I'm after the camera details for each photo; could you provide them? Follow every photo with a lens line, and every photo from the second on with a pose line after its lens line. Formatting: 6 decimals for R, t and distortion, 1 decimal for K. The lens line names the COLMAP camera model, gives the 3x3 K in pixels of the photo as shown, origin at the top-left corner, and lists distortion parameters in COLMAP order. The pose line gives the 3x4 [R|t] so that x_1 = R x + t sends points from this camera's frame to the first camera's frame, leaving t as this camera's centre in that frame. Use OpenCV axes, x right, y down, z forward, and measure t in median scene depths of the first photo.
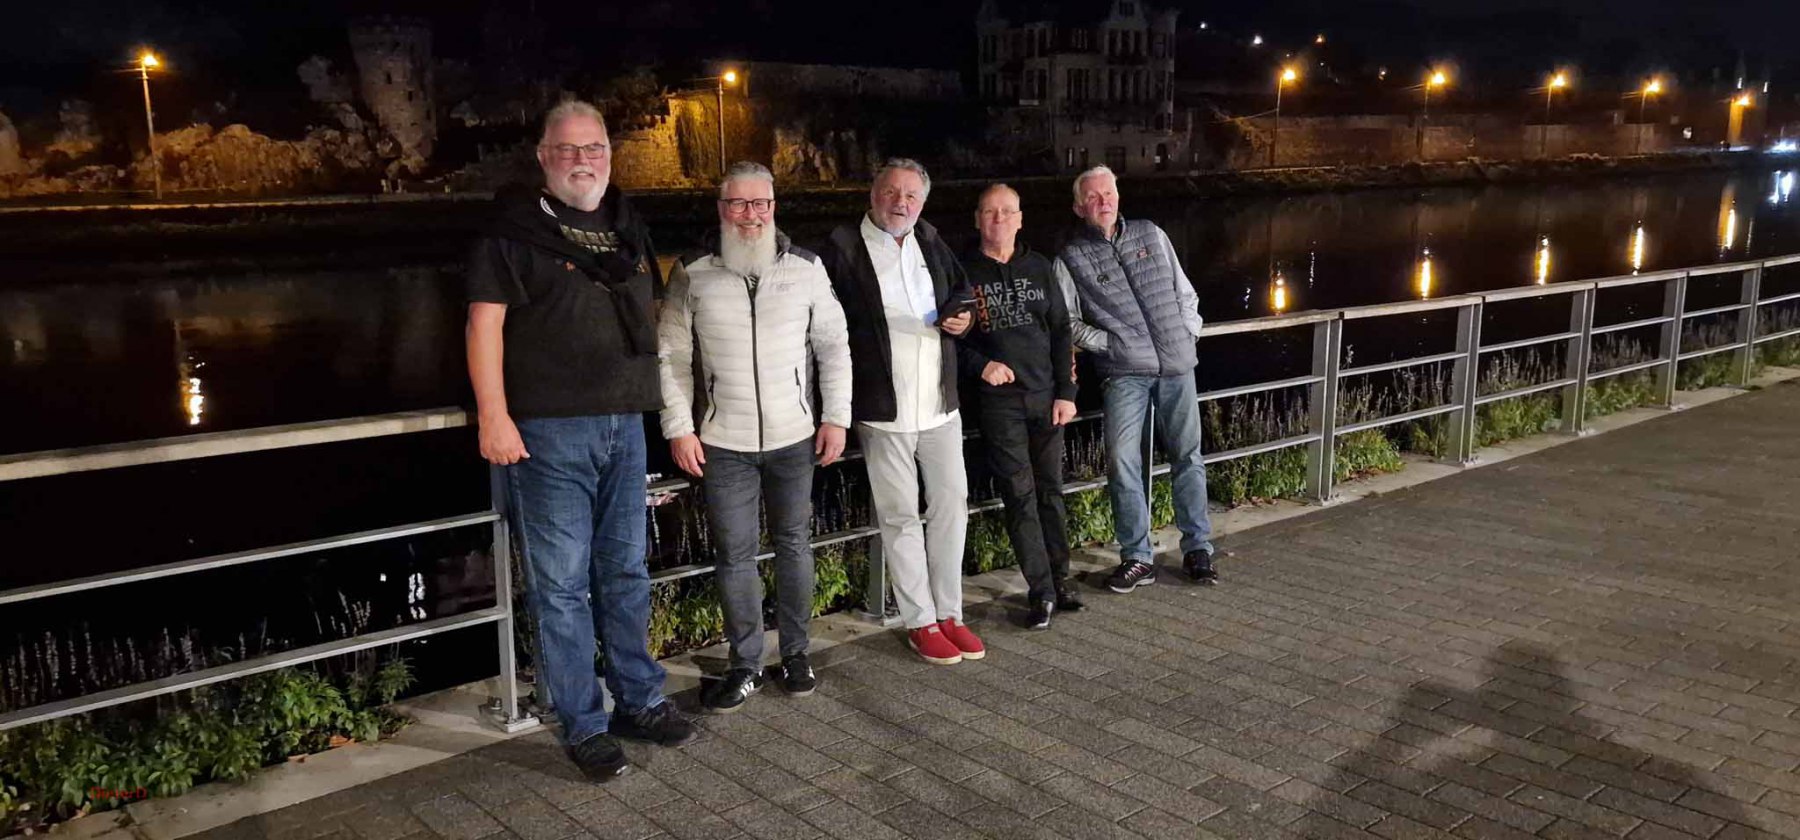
lens RADIAL K [[1345.2, 0, 895.6], [0, 1345.2, 438.8], [0, 0, 1]] dist [0.088504, -0.098618]
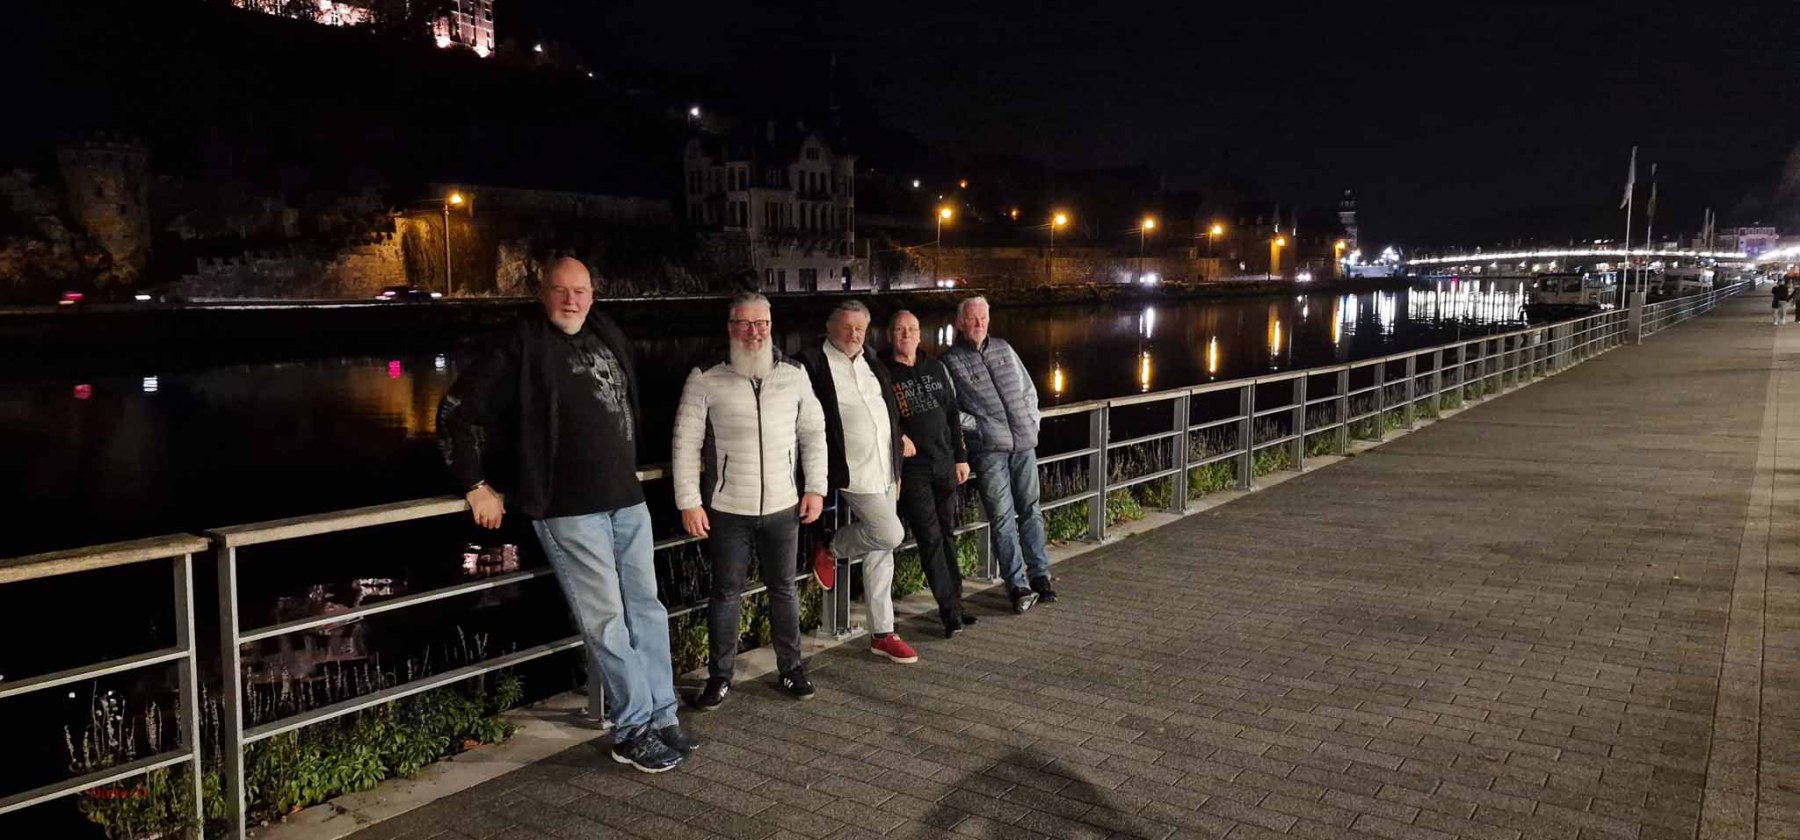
lens RADIAL K [[1183.2, 0, 900.0], [0, 1183.2, 420.0], [0, 0, 1]] dist [0.094164, -0.106534]
pose [[0.972469, -0.015899, 0.232488, -0.207401], [0.035528, 0.996122, -0.080486, 0.018582], [-0.230307, 0.086530, 0.969263, -0.153184]]
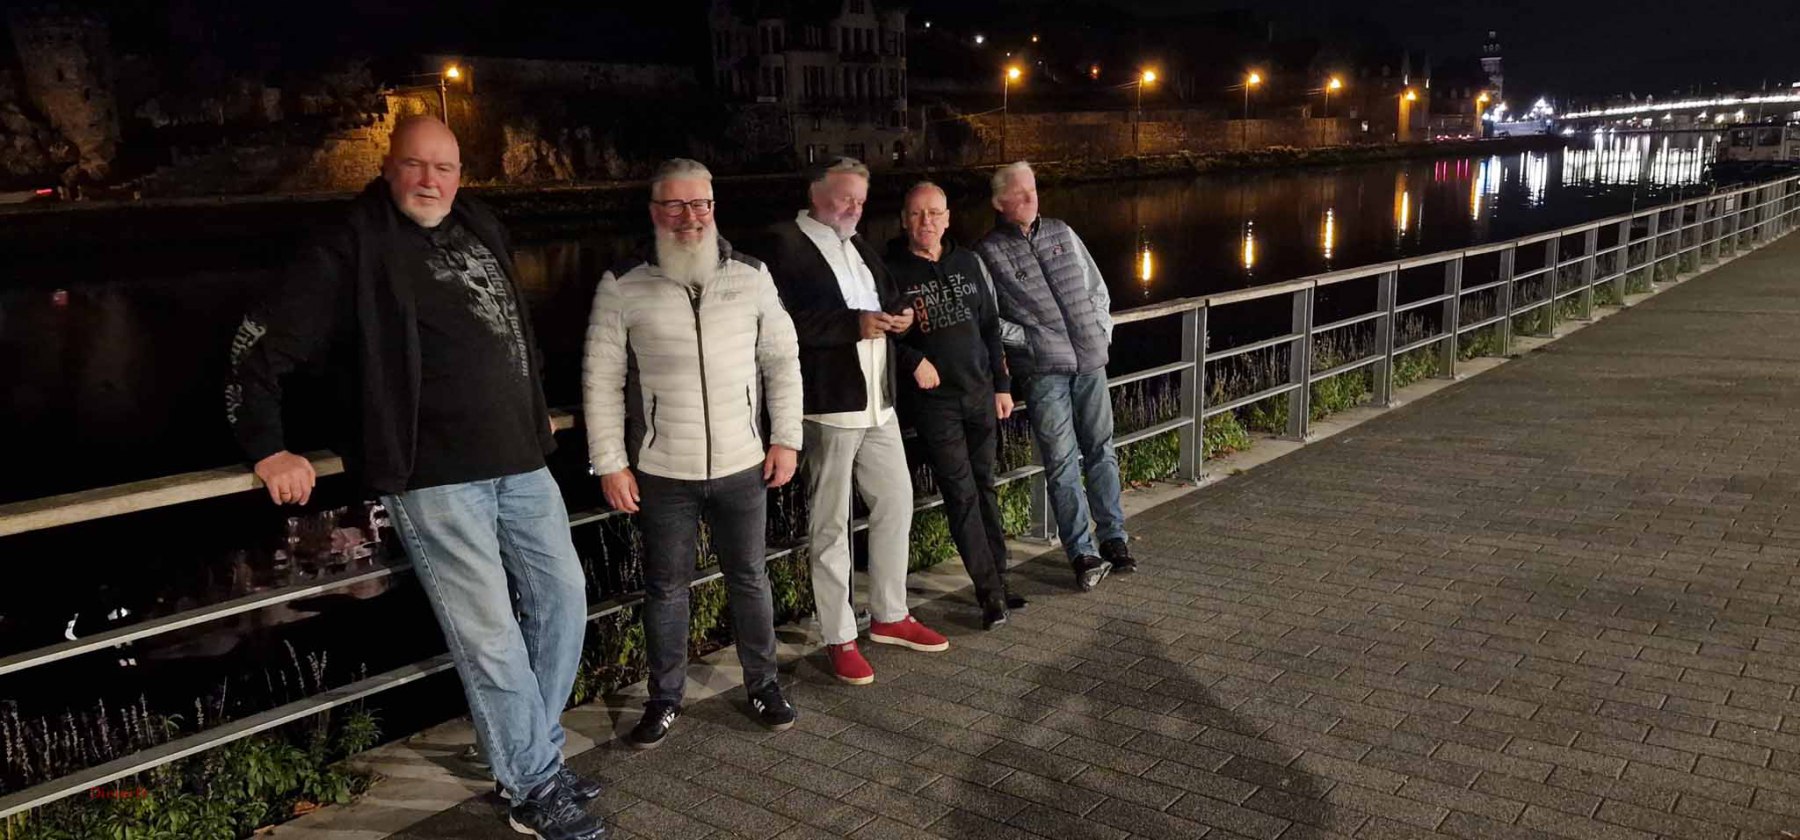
lens RADIAL K [[1345.2, 0, 895.6], [0, 1345.2, 438.8], [0, 0, 1]] dist [0.088504, -0.098618]
pose [[0.982417, -0.050903, 0.179626, -0.130776], [0.050521, 0.998701, 0.006705, -0.007403], [-0.179734, 0.002488, 0.983712, 0.025828]]
